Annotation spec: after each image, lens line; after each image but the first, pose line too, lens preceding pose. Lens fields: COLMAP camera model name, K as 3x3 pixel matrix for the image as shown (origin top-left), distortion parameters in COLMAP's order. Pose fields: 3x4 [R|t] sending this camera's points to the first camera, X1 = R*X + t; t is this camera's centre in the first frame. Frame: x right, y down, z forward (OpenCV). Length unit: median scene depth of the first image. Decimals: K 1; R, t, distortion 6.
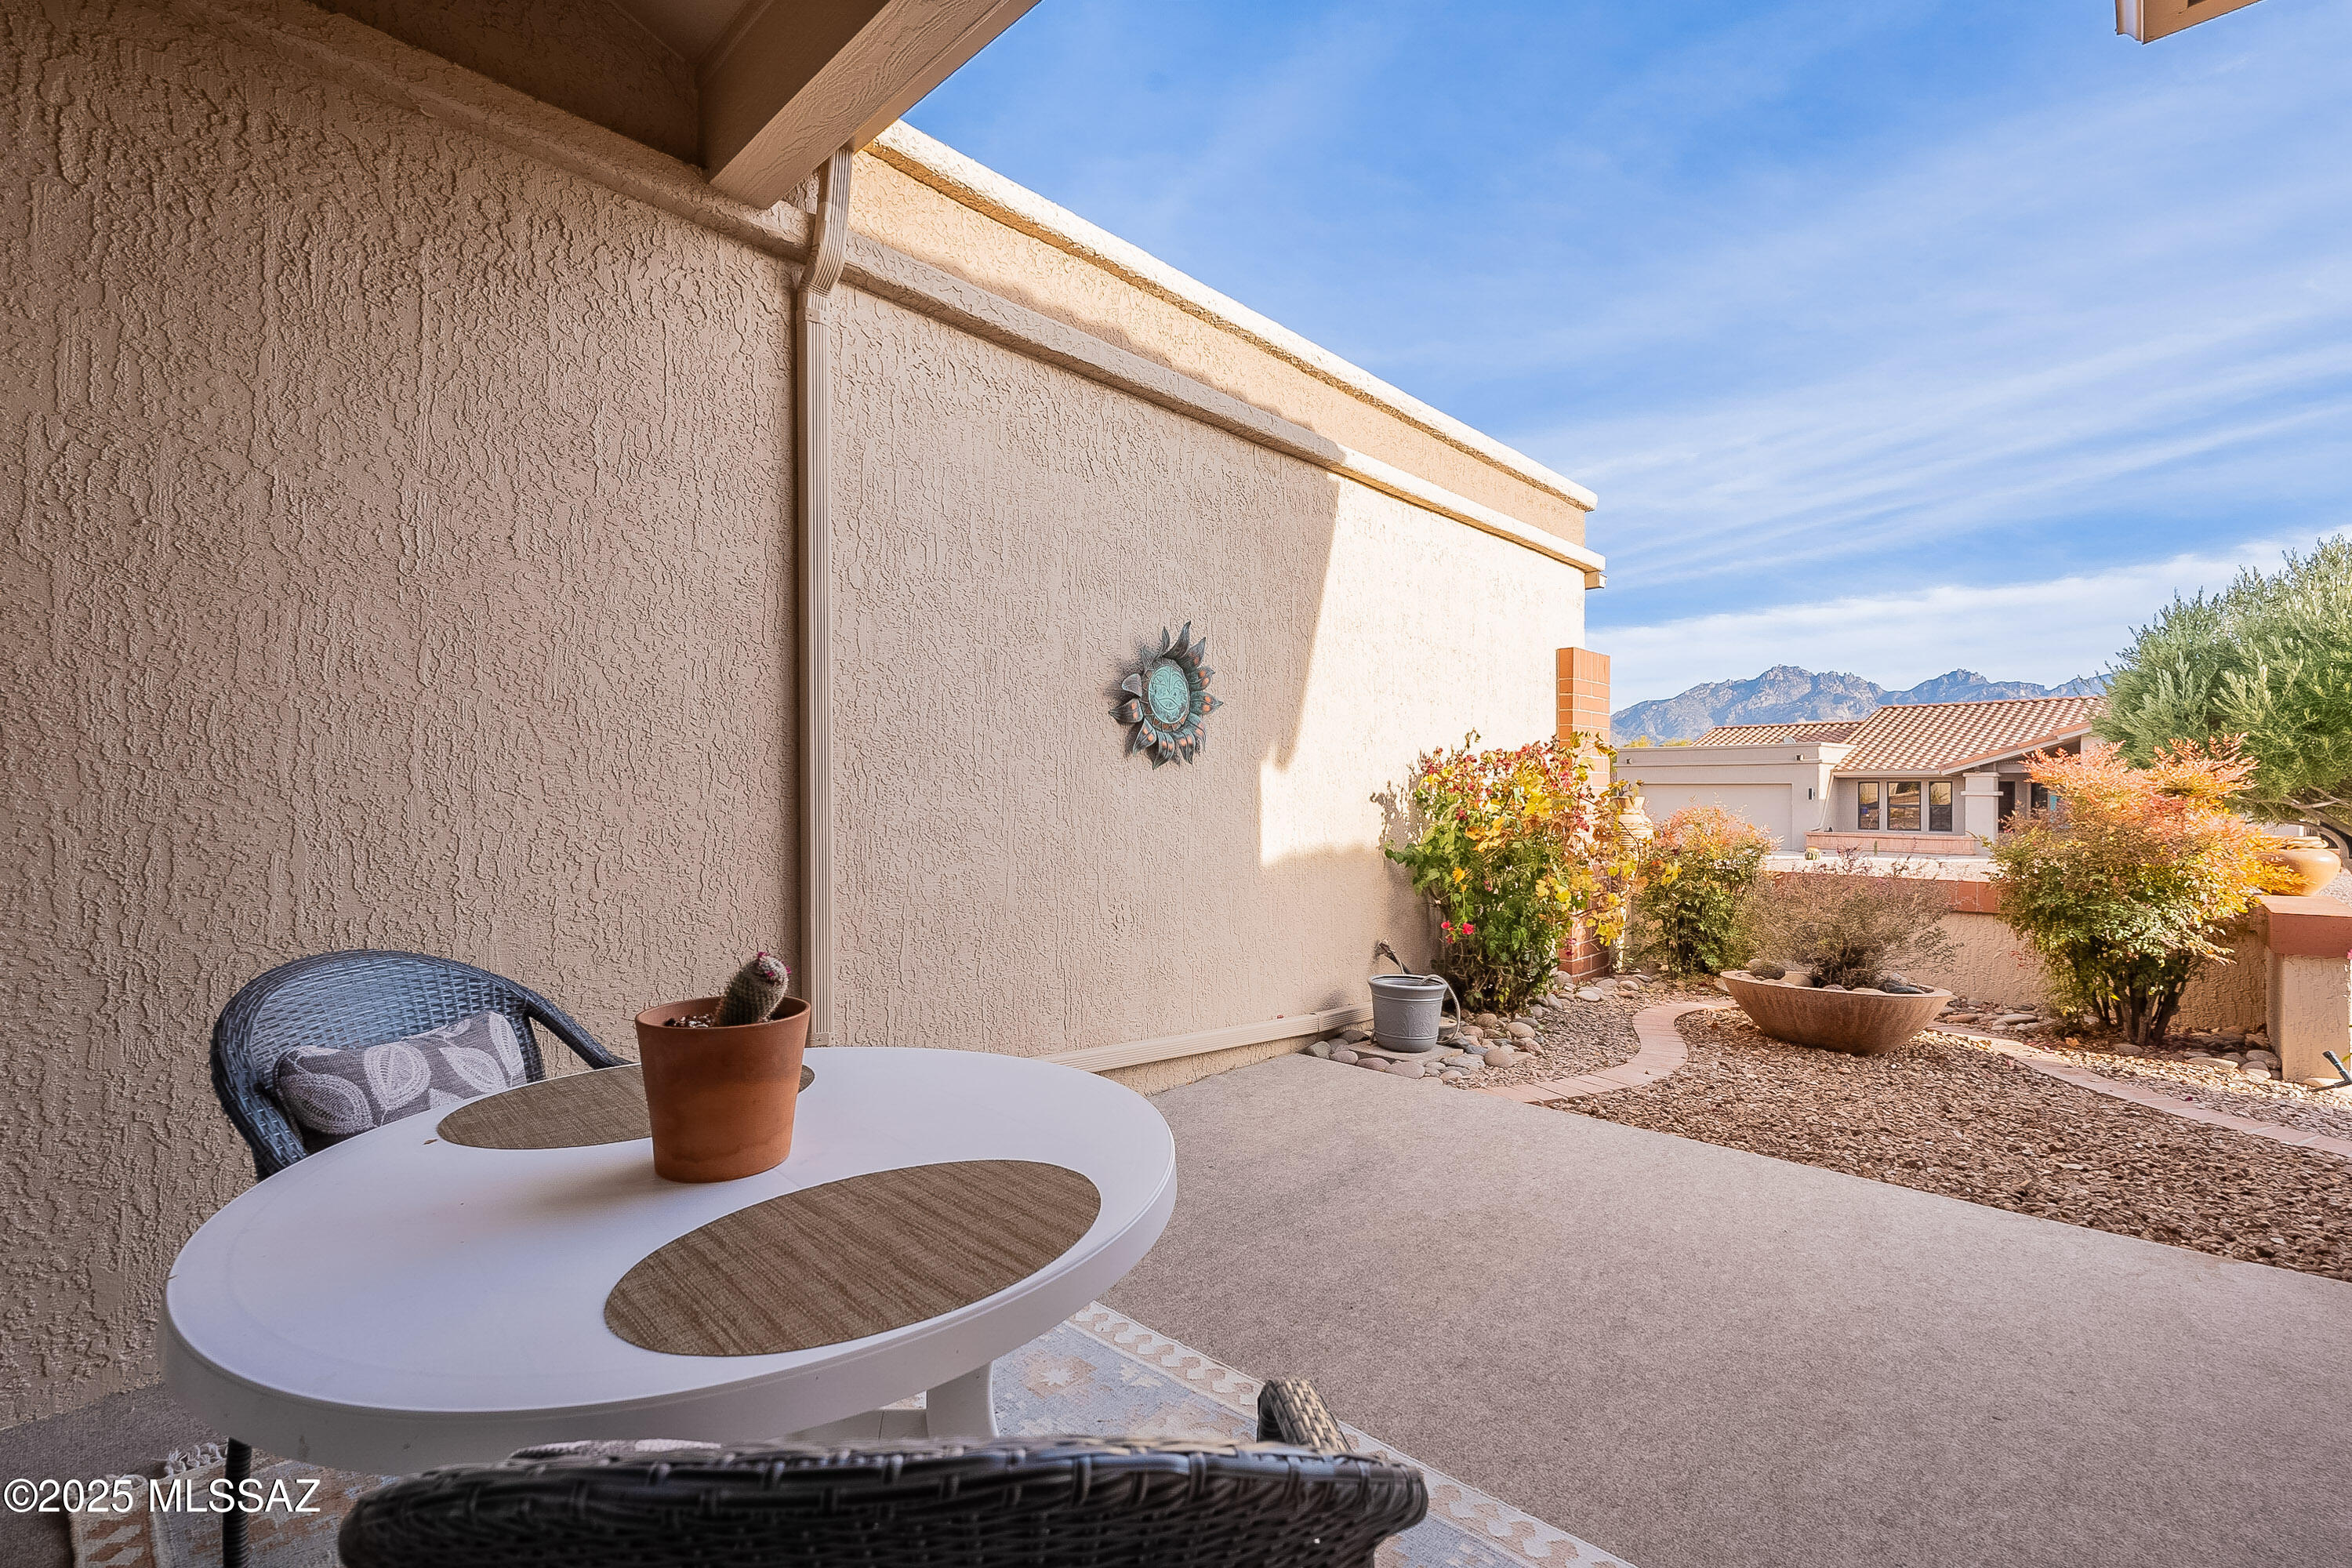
lens RADIAL K [[1032.4, 0, 1176.0], [0, 1032.4, 784.0], [0, 0, 1]] dist [-0.003591, 0.000314]
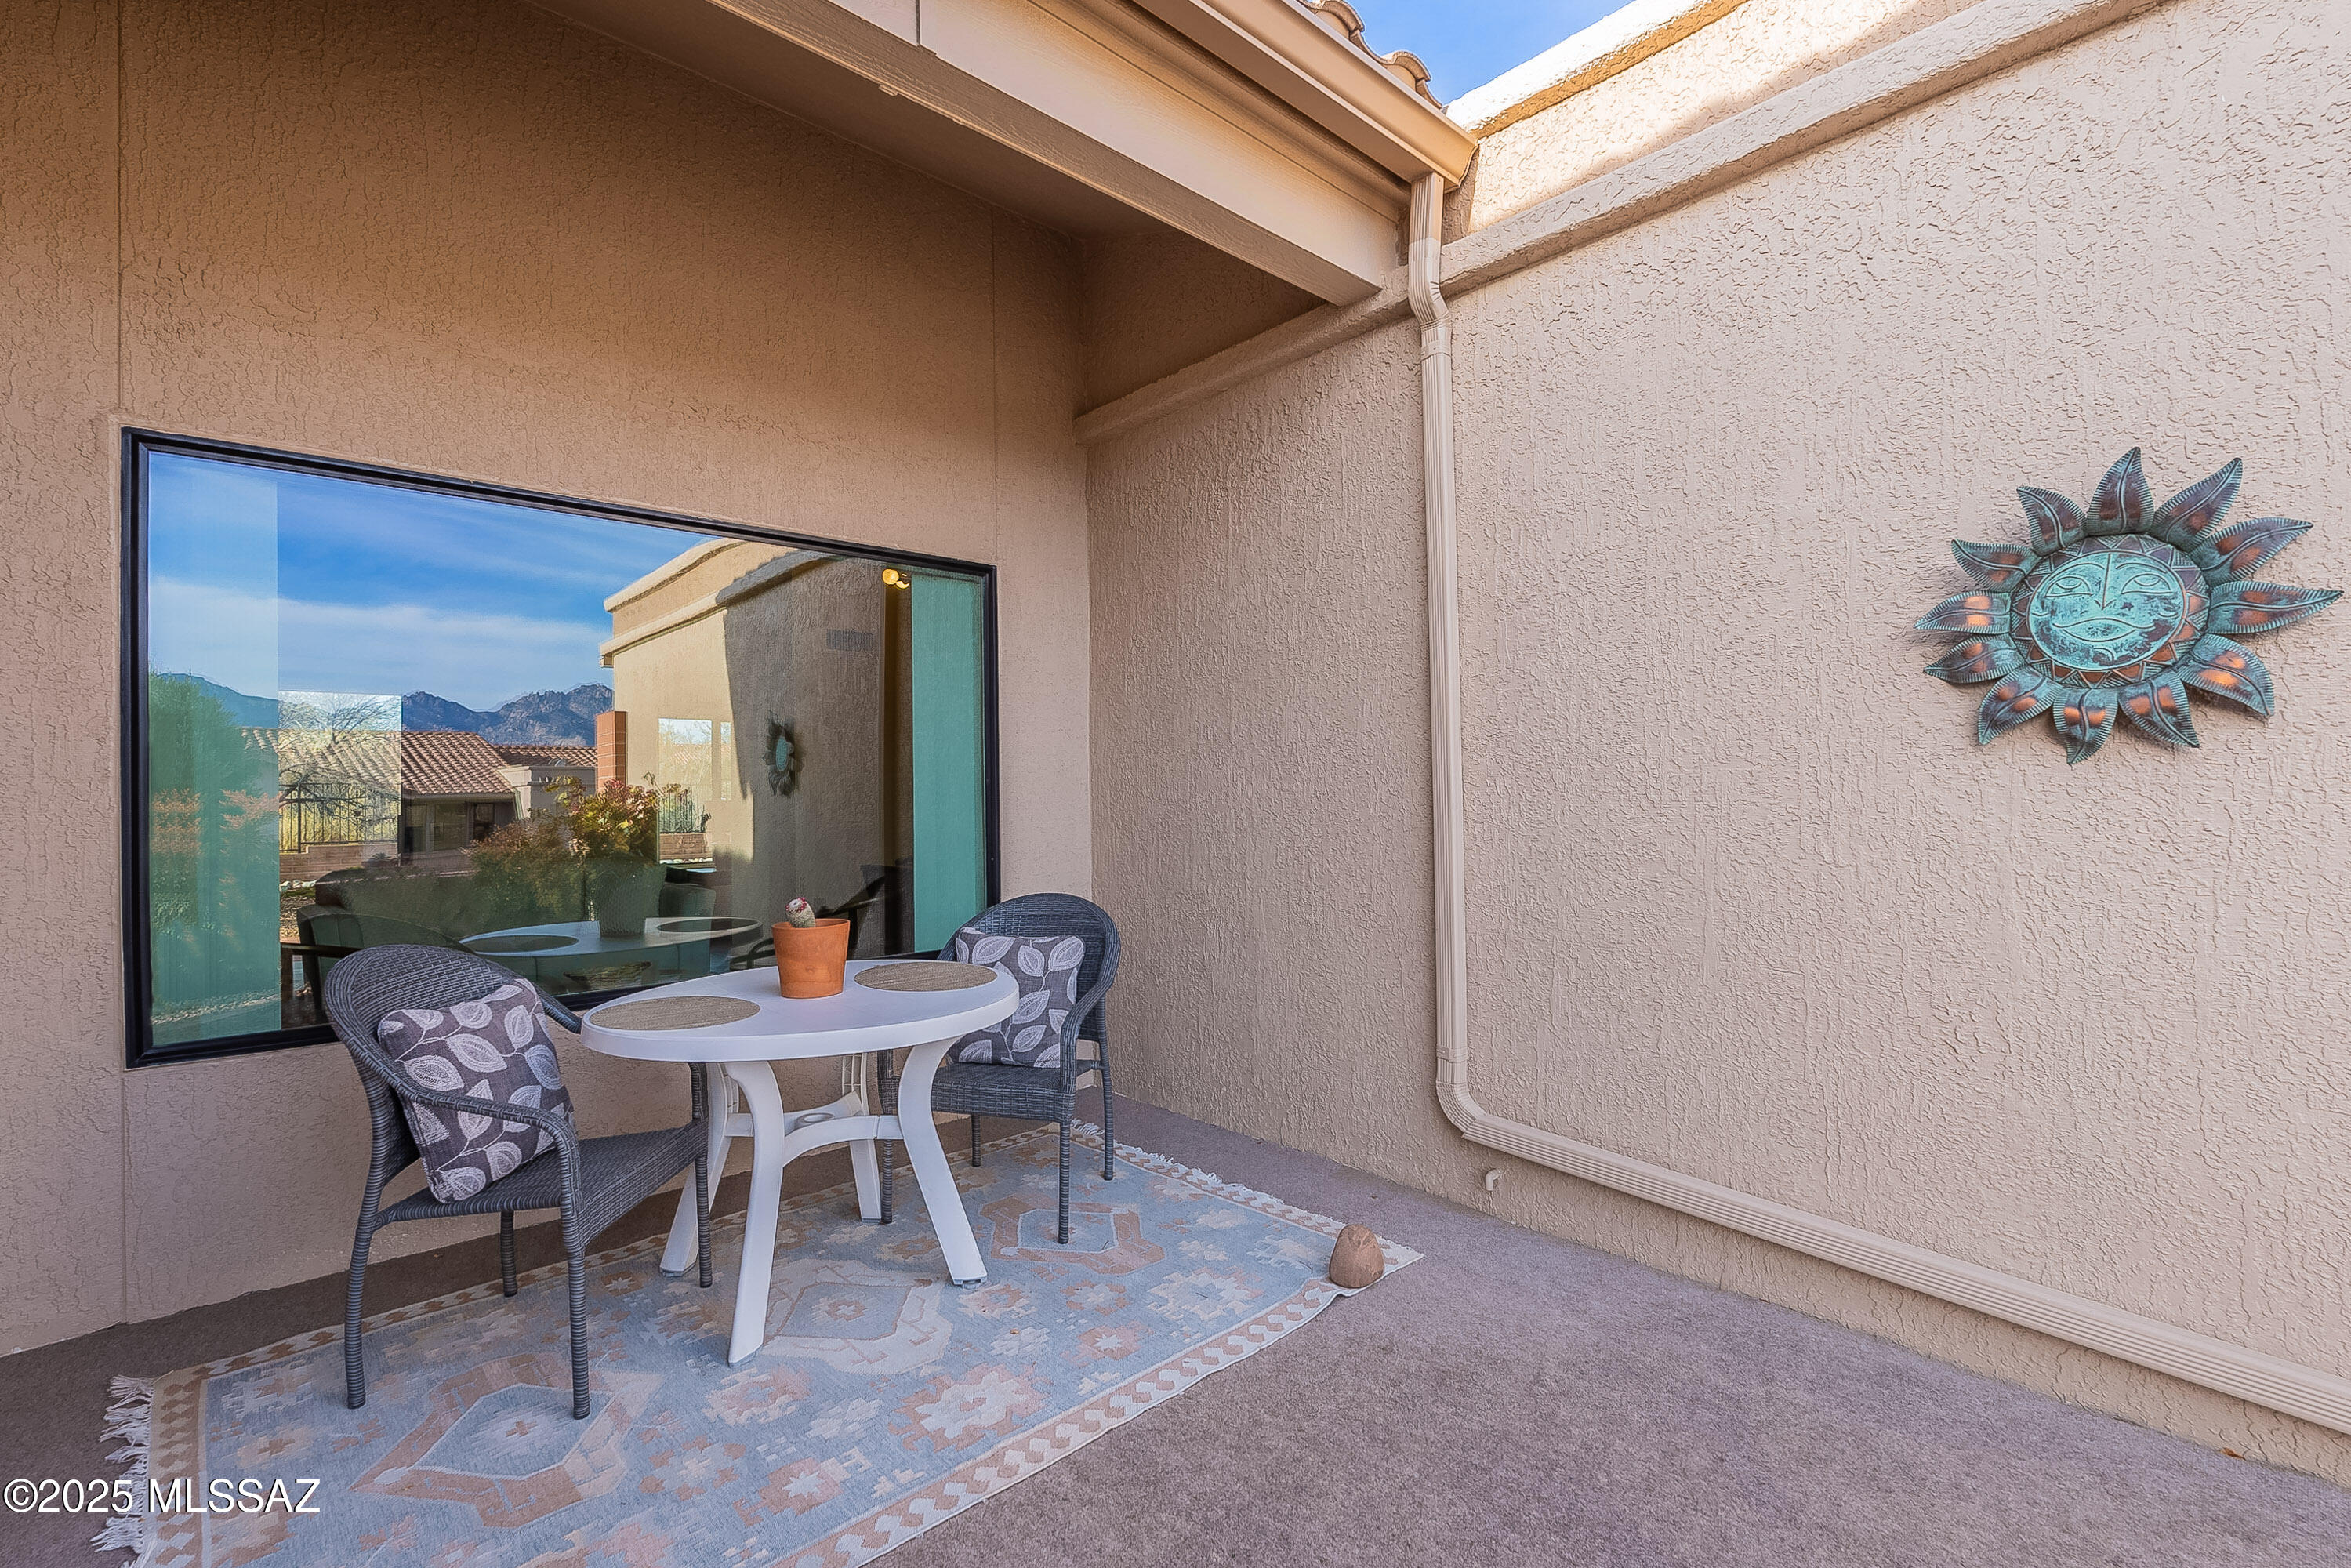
lens RADIAL K [[1032.0, 0, 1175.5], [0, 1032.0, 784.0], [0, 0, 1]] dist [-0.003591, 0.000314]
pose [[-0.076964, -0.014922, -0.996922, 0.550617], [0.018116, 0.999702, -0.016363, -0.005106], [0.996869, -0.019319, -0.076671, 0.642906]]
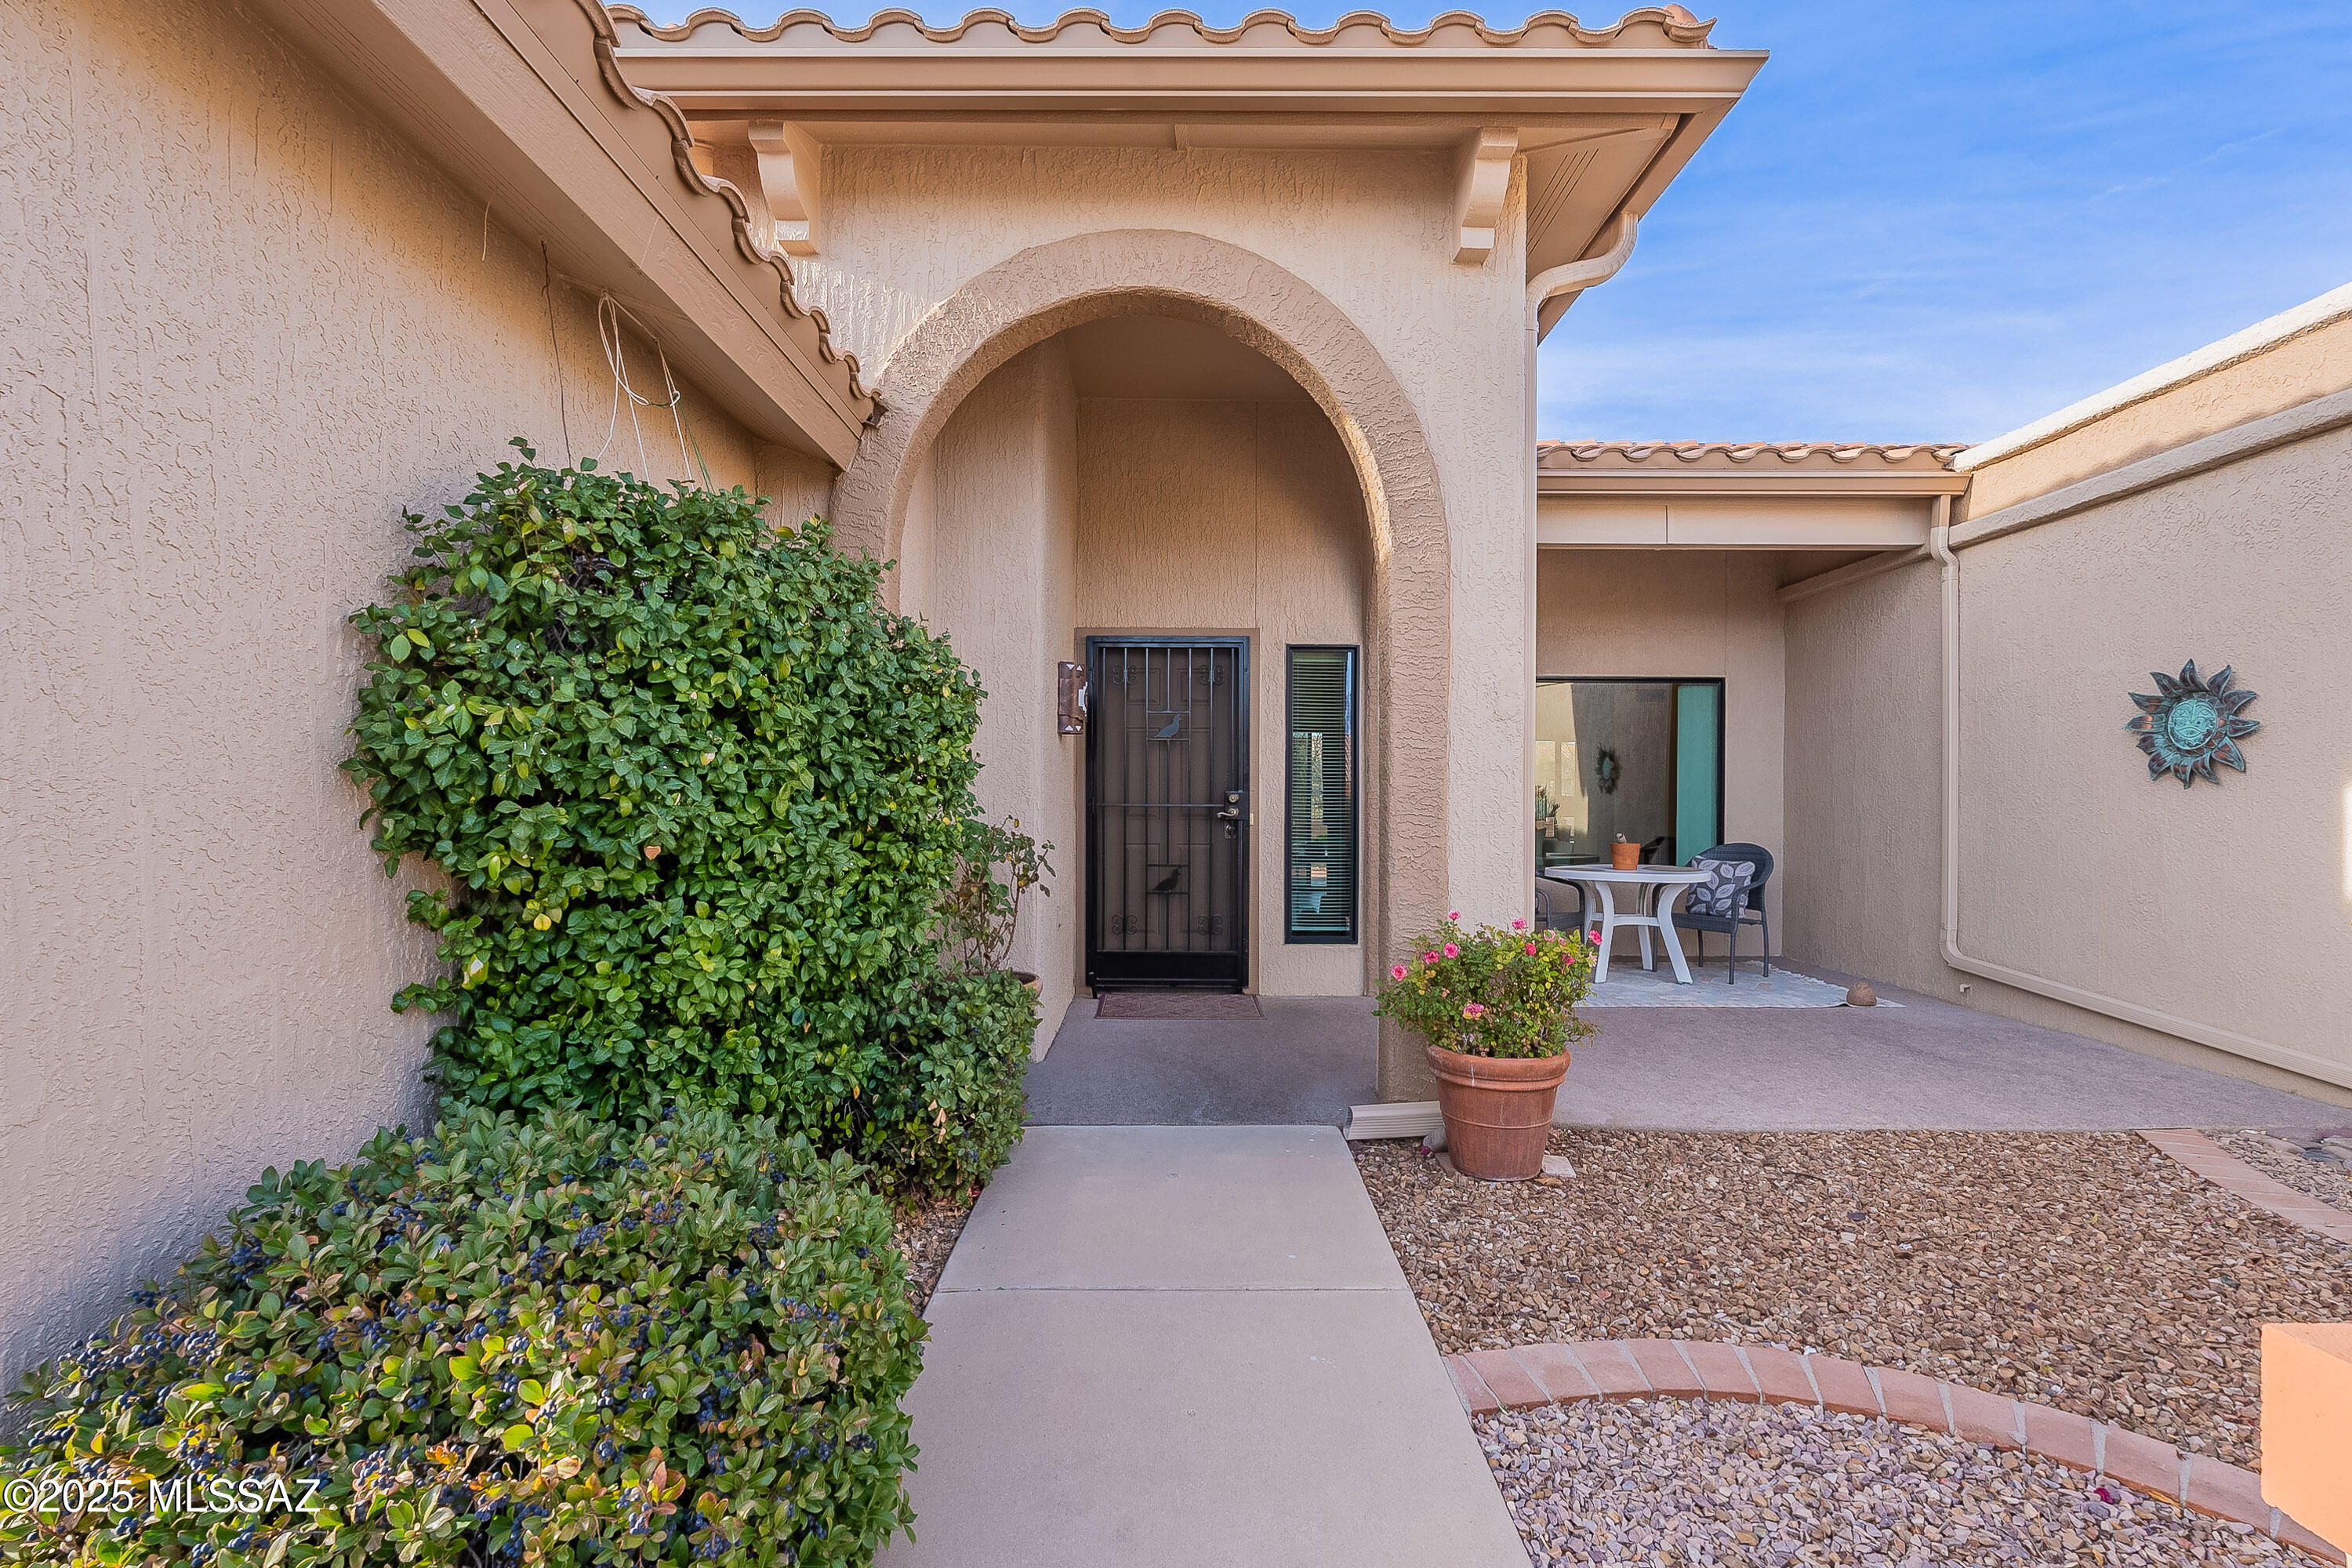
lens RADIAL K [[1069.7, 0, 1174.2], [0, 1069.7, 802.9], [0, 0, 1]] dist [-0.000534, -0.000461]
pose [[-0.726331, -0.005926, -0.687319, 1.759348], [-0.007263, 0.999973, -0.000947, 0.010673], [0.687307, 0.004304, -0.726355, 1.170510]]
